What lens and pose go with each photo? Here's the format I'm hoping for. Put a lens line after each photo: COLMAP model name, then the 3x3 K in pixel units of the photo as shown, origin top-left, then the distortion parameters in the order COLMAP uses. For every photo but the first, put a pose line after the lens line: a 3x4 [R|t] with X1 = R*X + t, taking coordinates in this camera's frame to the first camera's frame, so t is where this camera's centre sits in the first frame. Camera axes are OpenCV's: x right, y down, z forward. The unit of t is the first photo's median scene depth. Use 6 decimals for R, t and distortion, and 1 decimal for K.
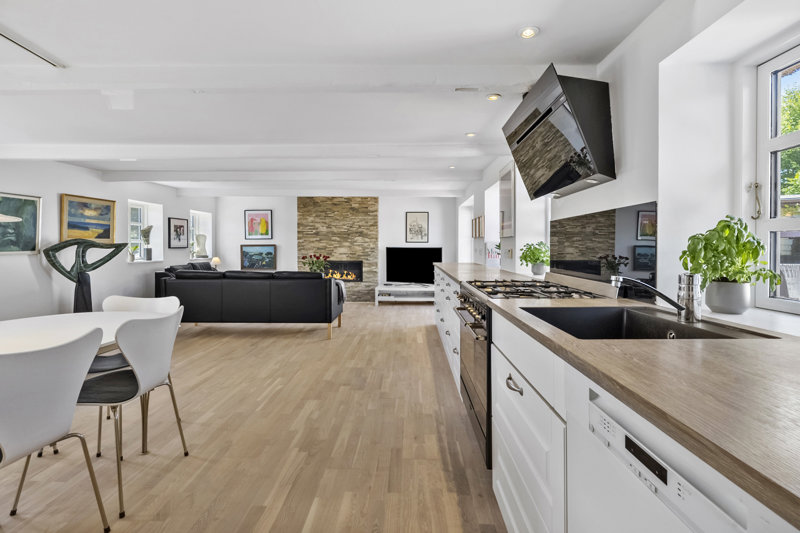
lens RADIAL K [[379.0, 0, 414.8], [0, 379.0, 248.6], [0, 0, 1]] dist [-0.002321, -0.001378]
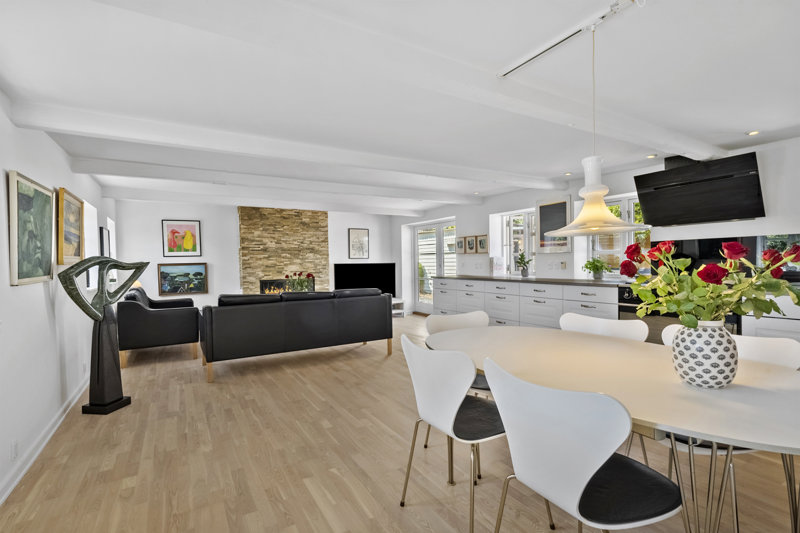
lens RADIAL K [[379.0, 0, 403.0], [0, 379.0, 264.4], [0, 0, 1]] dist [-0.002321, -0.001378]
pose [[0.856514, -0.017208, 0.515836, -0.435244], [0.018760, 0.999822, 0.002205, -0.001007], [-0.515782, 0.007789, 0.856684, 0.076306]]
